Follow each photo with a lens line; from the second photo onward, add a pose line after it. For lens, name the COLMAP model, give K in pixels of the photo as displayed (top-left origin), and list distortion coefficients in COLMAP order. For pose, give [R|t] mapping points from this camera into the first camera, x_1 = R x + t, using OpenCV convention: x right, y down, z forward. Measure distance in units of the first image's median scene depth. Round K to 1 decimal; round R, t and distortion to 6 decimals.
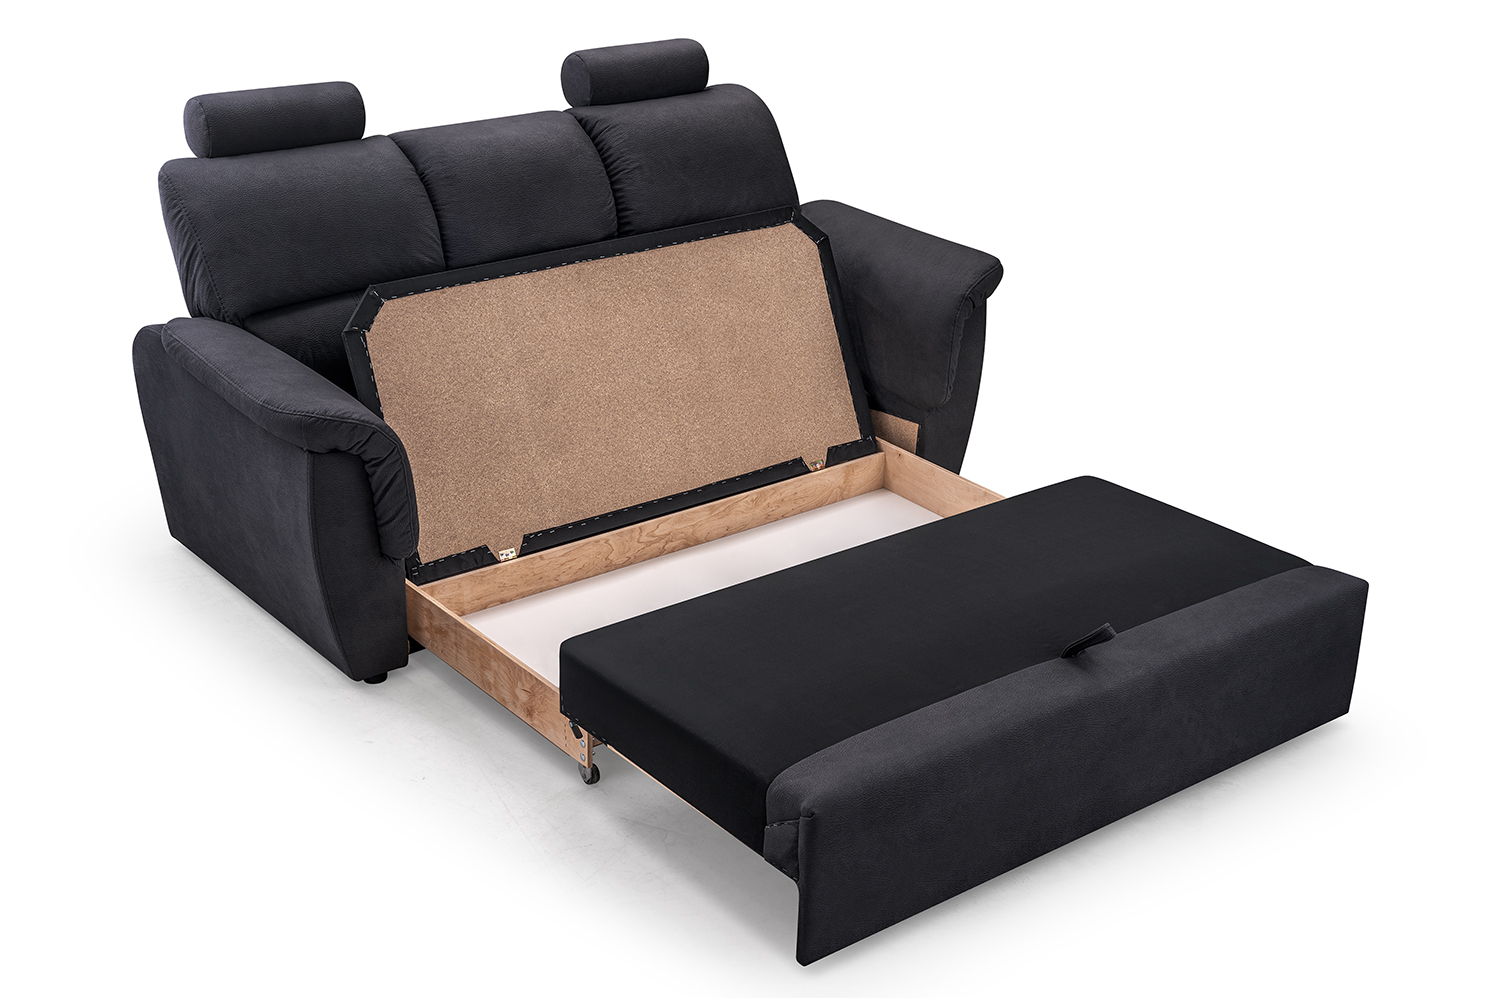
lens RADIAL K [[2025.0, 0, 750.0], [0, 2025.0, 499.0], [0, 0, 1]] dist [-0.002399, 0.006509]
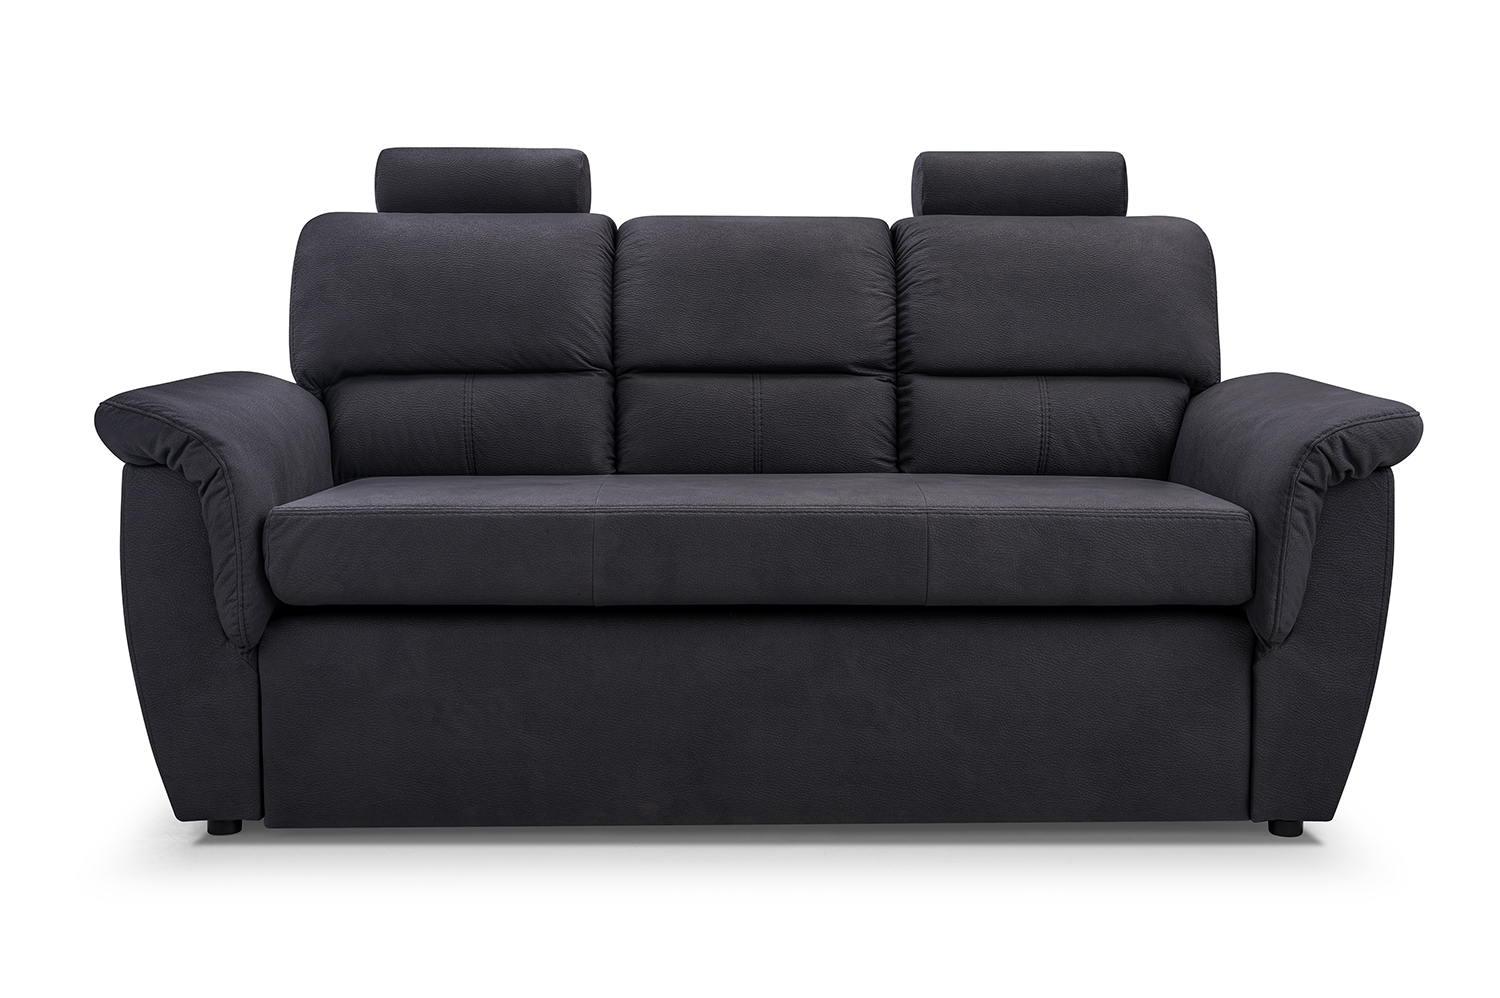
lens RADIAL K [[2034.3, 0, 726.8], [0, 2034.3, 496.7], [0, 0, 1]] dist [0.019426, -0.013471]
pose [[0.800594, 0.053013, -0.596858, 0.377655], [-0.223732, 0.950487, -0.215679, 0.094211], [0.555872, 0.306208, 0.772815, 0.513456]]
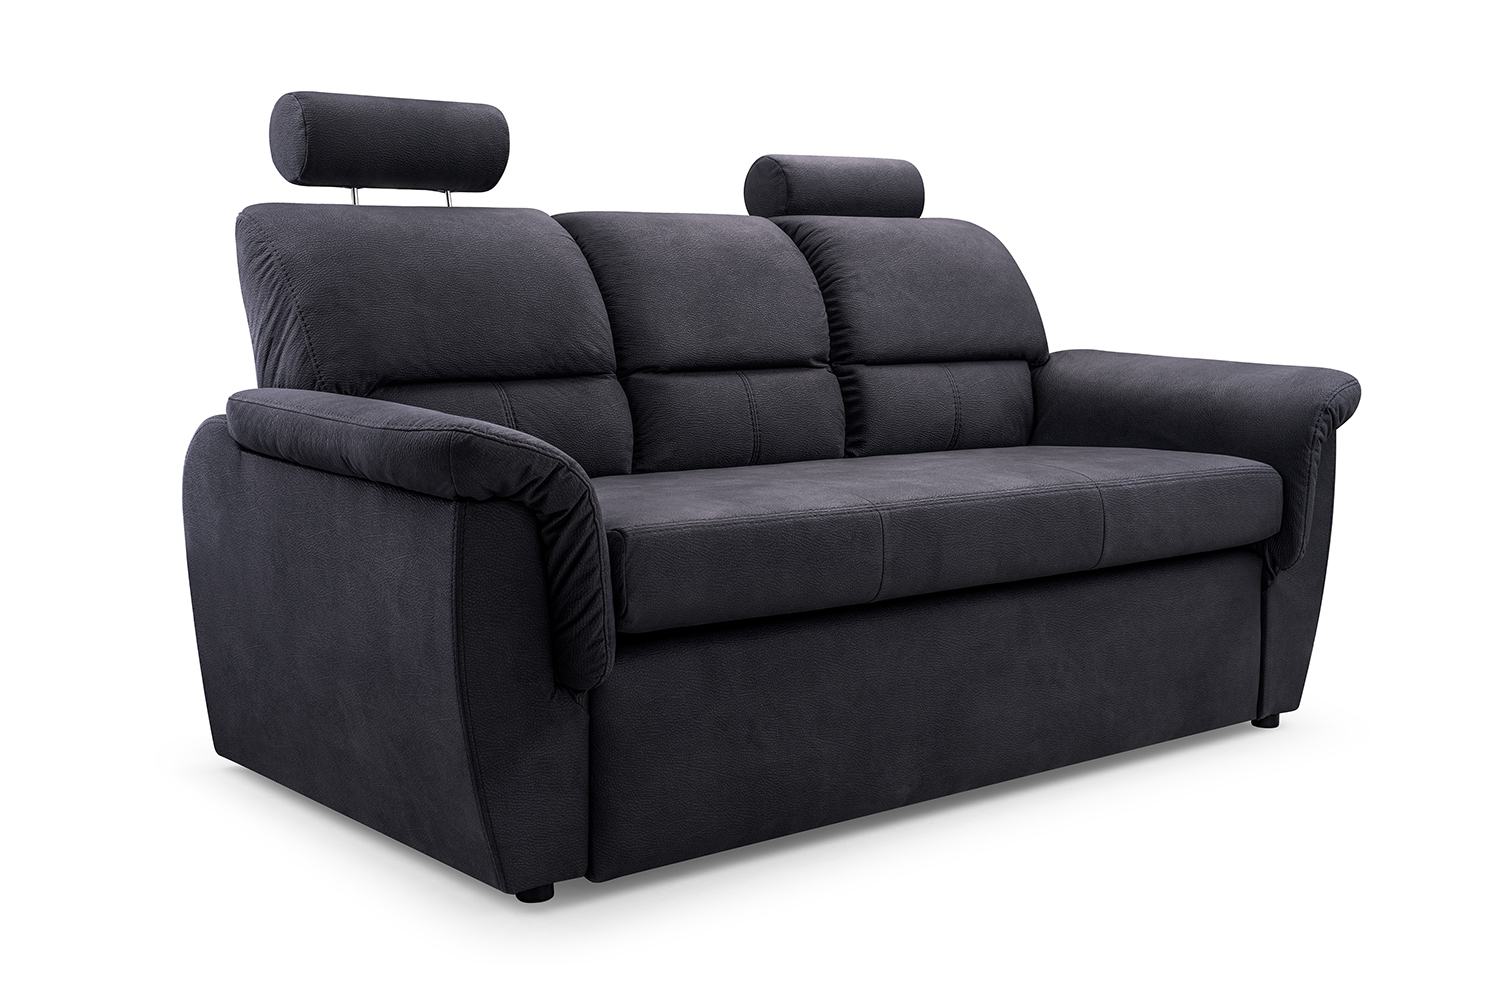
lens RADIAL K [[1910.1, 0, 750.0], [0, 1910.1, 499.0], [0, 0, 1]] dist [0.037371, 0.012777]
pose [[0.999847, -0.016708, 0.005098, -0.119590], [0.017464, 0.962869, -0.269403, 0.133686], [-0.000407, 0.269450, 0.963014, 0.386591]]
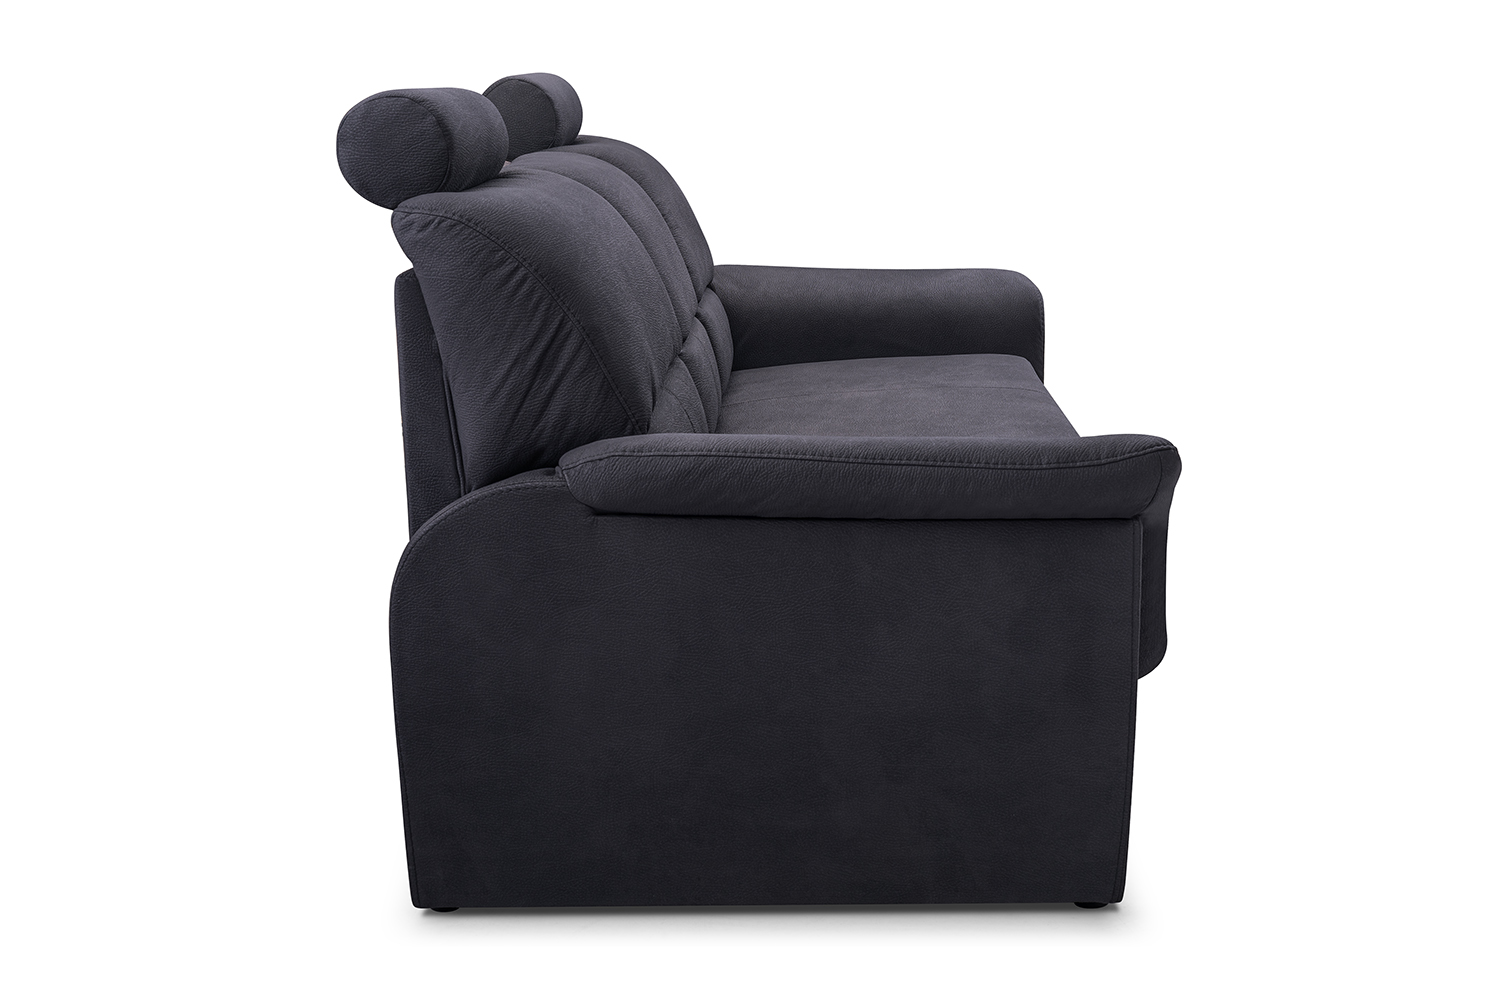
lens RADIAL K [[2025.0, 0, 750.0], [0, 2025.0, 499.0], [0, 0, 1]] dist [-0.002399, 0.006509]
pose [[0.631673, -0.203401, 0.748076, -0.708406], [0.330985, 0.943356, -0.022985, -0.049508], [-0.701027, 0.262121, 0.663215, 0.627500]]
